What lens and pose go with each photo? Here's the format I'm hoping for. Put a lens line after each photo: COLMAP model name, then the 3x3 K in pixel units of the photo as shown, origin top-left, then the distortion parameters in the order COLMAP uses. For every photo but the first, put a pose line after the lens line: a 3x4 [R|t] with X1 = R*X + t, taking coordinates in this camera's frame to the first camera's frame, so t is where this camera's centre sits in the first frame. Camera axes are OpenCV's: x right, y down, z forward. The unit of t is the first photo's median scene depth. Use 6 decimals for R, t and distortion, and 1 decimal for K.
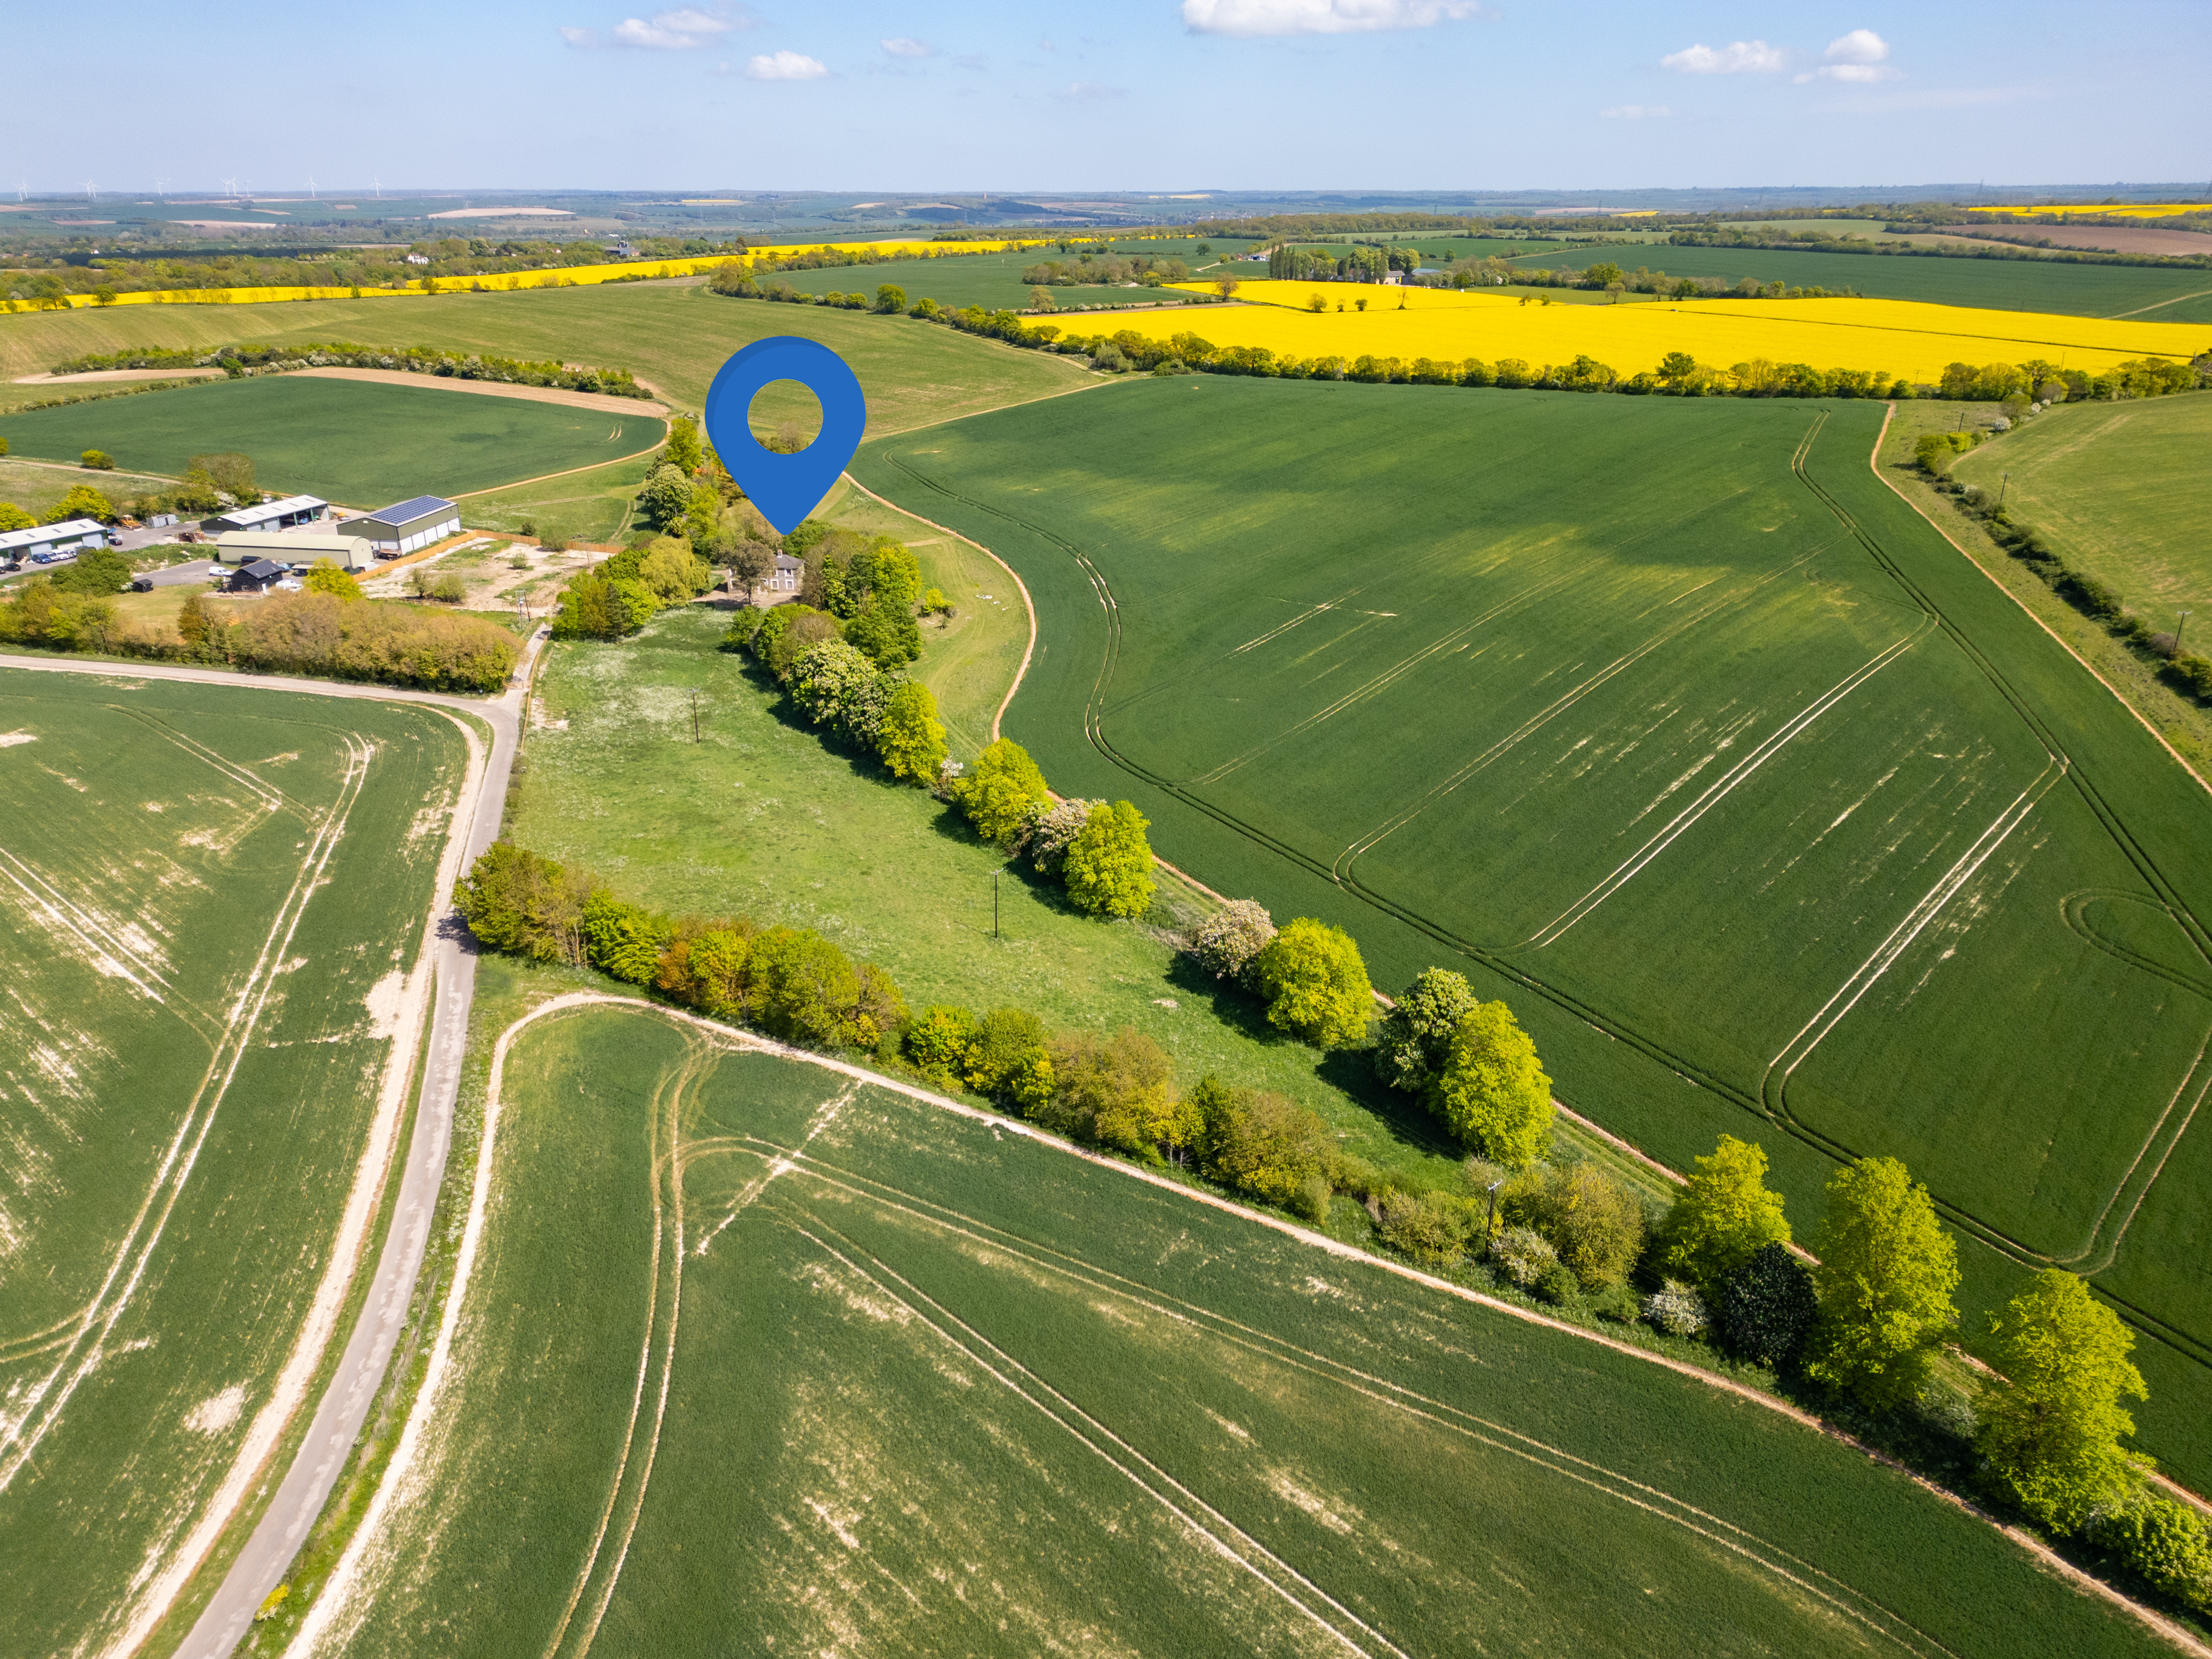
lens RADIAL K [[1537.8, 0, 1106.0], [0, 1537.8, 829.5], [0, 0, 1]] dist [0.085390, -0.087154]
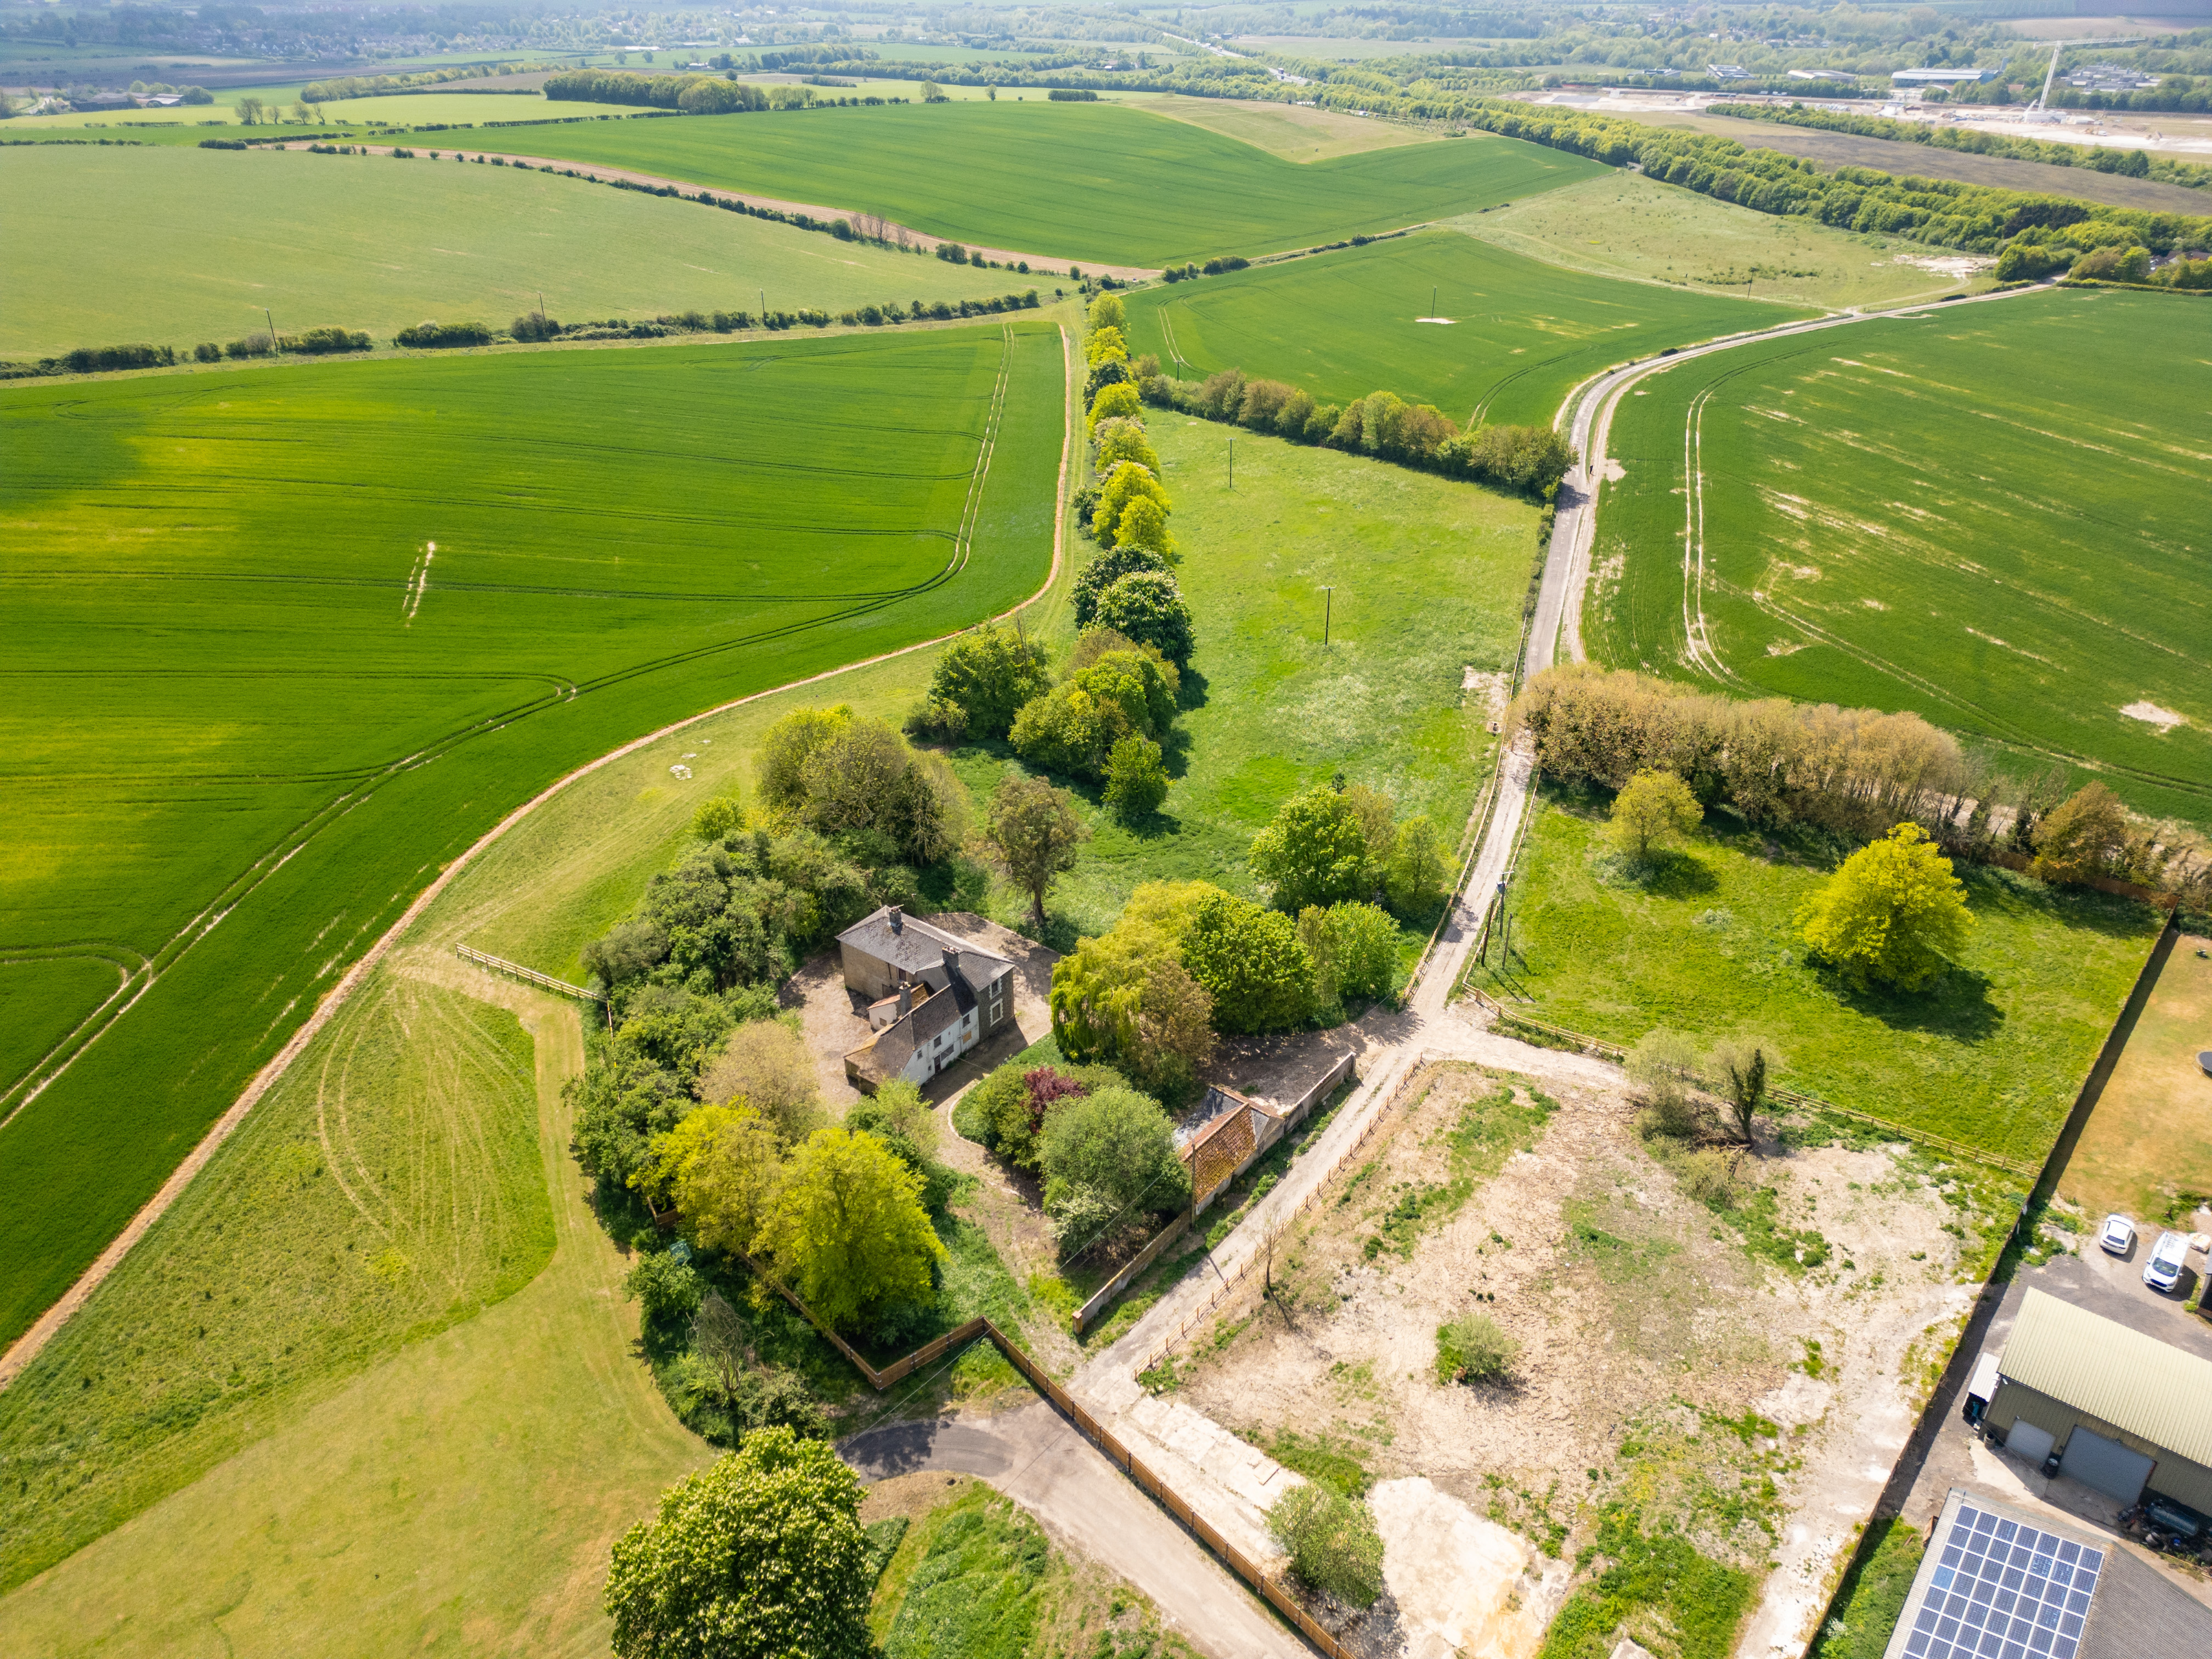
lens RADIAL K [[1555.9, 0, 1104.6], [0, 1555.9, 797.6], [0, 0, 1]] dist [0.086018, -0.083074]
pose [[-0.831335, -0.264439, 0.488829, -0.627555], [0.215373, 0.657537, 0.721983, -0.675894], [-0.512344, 0.705490, -0.489681, 1.597924]]
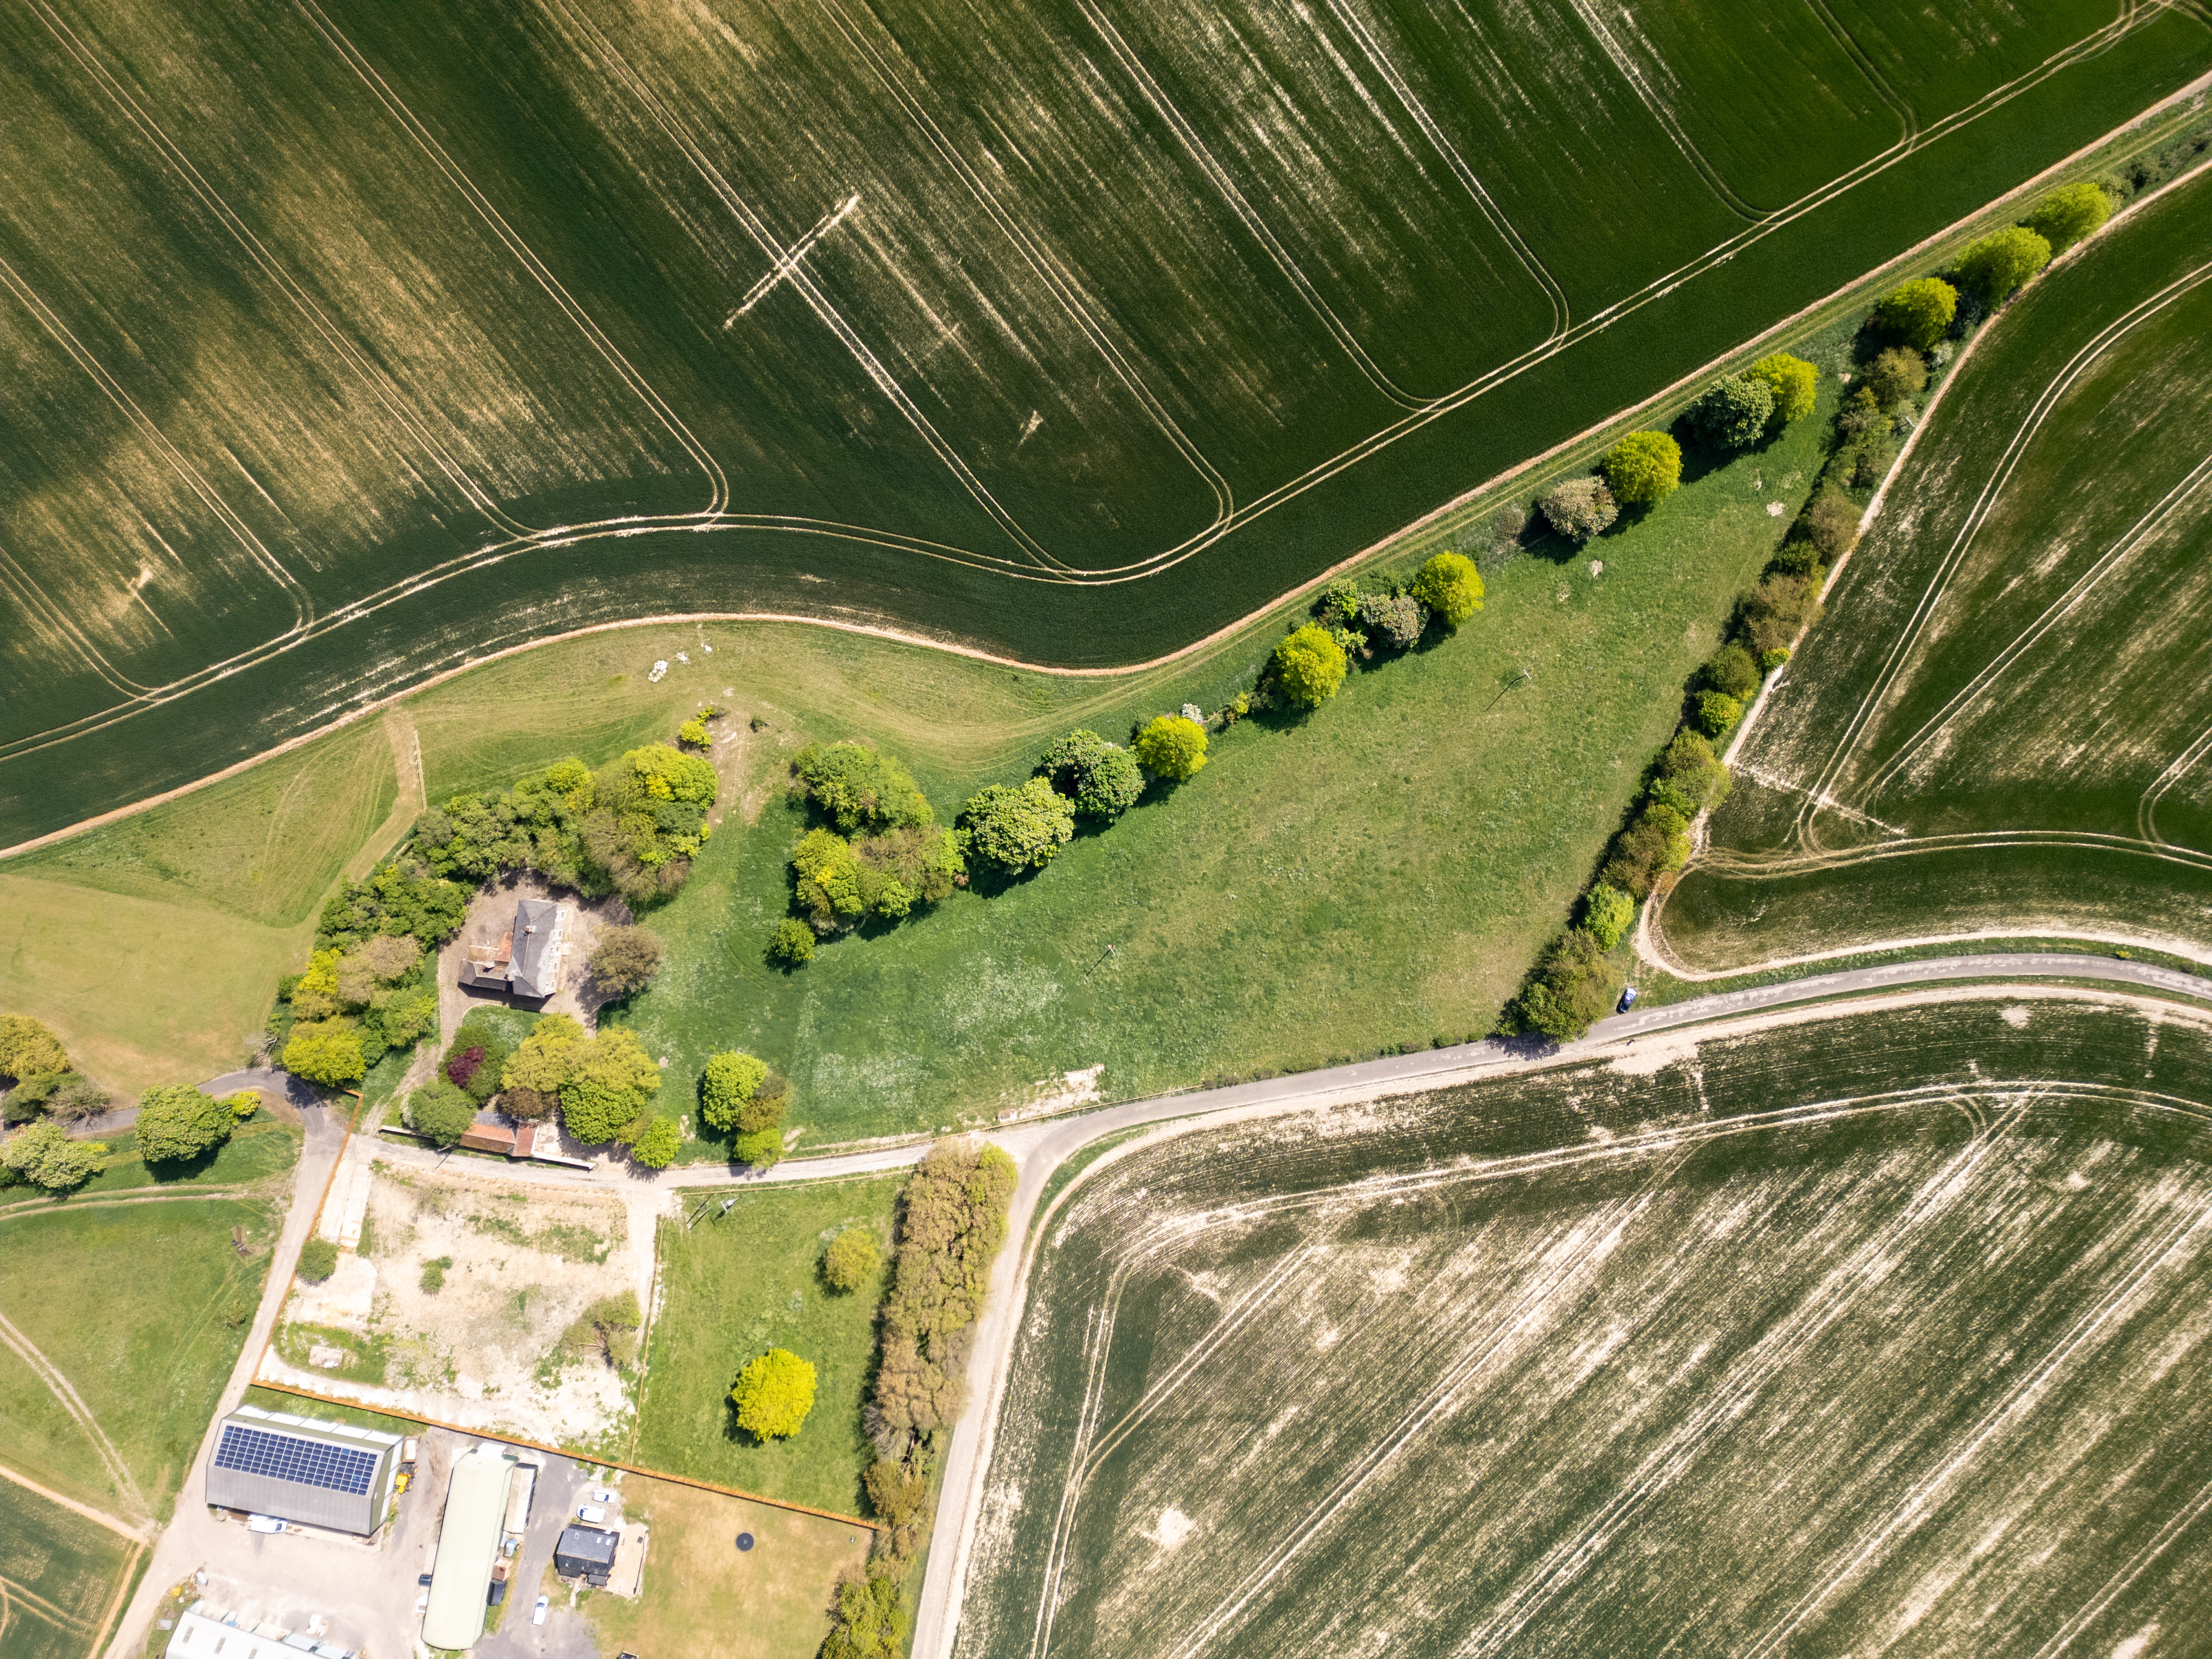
lens RADIAL K [[1538.0, 0, 1106.0], [0, 1538.0, 829.5], [0, 0, 1]] dist [0.085390, -0.087154]
pose [[0.091468, -0.995795, -0.005175, -0.183112], [0.404040, 0.032362, 0.914169, -1.065186], [-0.910157, -0.085709, 0.405301, 0.599469]]
